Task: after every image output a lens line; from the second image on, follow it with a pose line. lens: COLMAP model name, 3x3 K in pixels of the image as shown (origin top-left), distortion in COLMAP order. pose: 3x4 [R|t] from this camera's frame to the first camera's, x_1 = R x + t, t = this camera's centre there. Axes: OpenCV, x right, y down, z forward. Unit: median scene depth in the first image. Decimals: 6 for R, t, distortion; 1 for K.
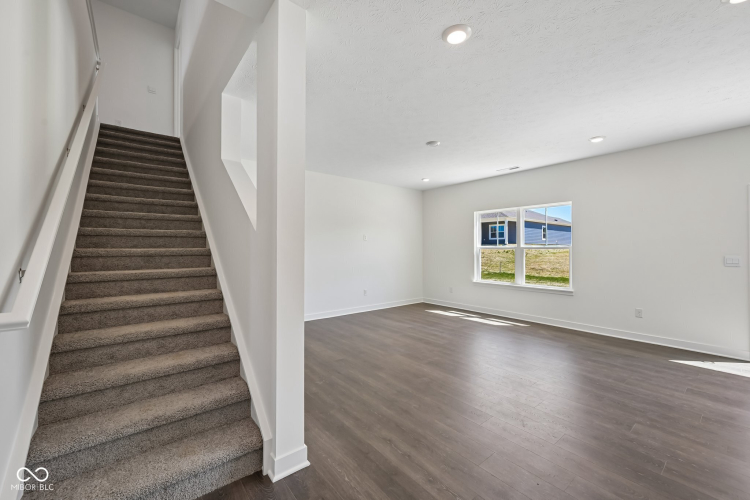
lens RADIAL K [[301.7, 0, 375.0], [0, 301.7, 250.0], [0, 0, 1]] dist [-0.000866, 0.000002]
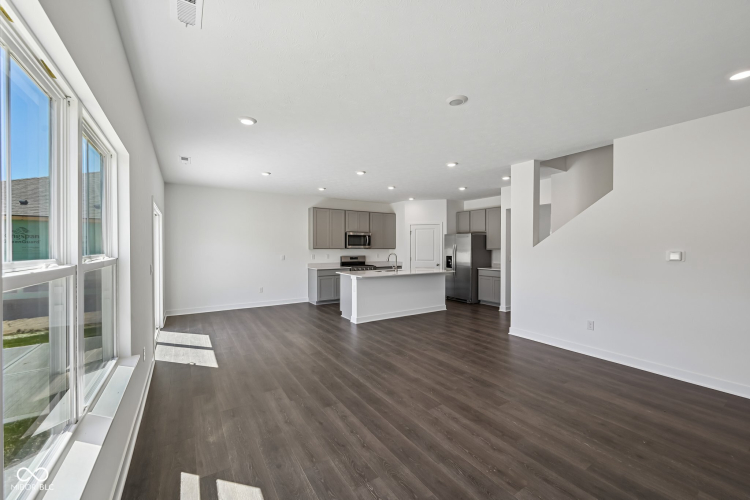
lens RADIAL K [[299.4, 0, 375.6], [0, 299.4, 246.8], [0, 0, 1]] dist [0.000584, 0.000422]
pose [[-0.993731, 0.001674, 0.111785, 0.265115], [0.001800, 0.999998, 0.001026, -0.030940], [-0.111783, 0.001221, -0.993732, 1.506467]]
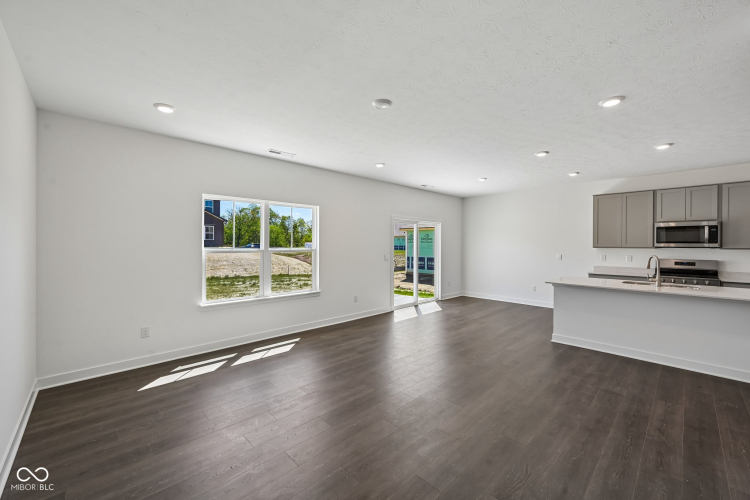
lens RADIAL K [[299.4, 0, 375.6], [0, 299.4, 246.8], [0, 0, 1]] dist [0.000584, 0.000422]
pose [[-0.085878, -0.004572, 0.996295, -0.435421], [-0.000617, 0.999990, 0.004536, -0.027290], [-0.996306, -0.000225, -0.085879, 0.960655]]
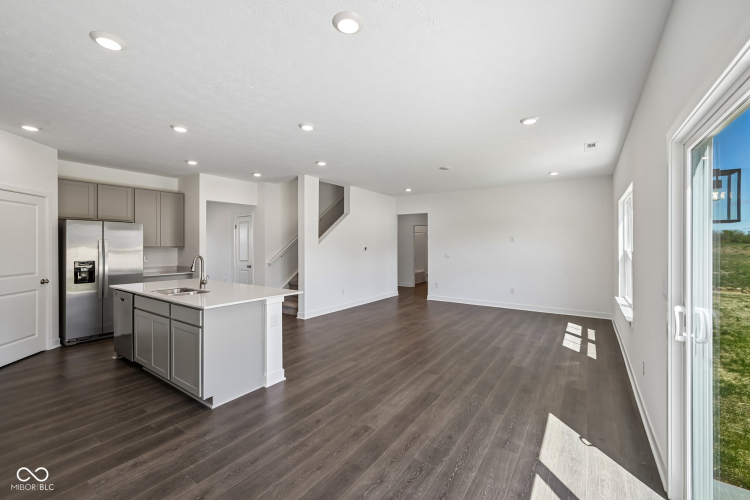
lens RADIAL K [[315.6, 0, 372.8], [0, 315.6, 227.0], [0, 0, 1]] dist [0.011529, -0.000105]
pose [[0.286342, -0.051961, -0.956717, 1.251530], [-0.002030, 0.998493, -0.054837, -0.028323], [0.958125, 0.017645, 0.285805, 0.288542]]
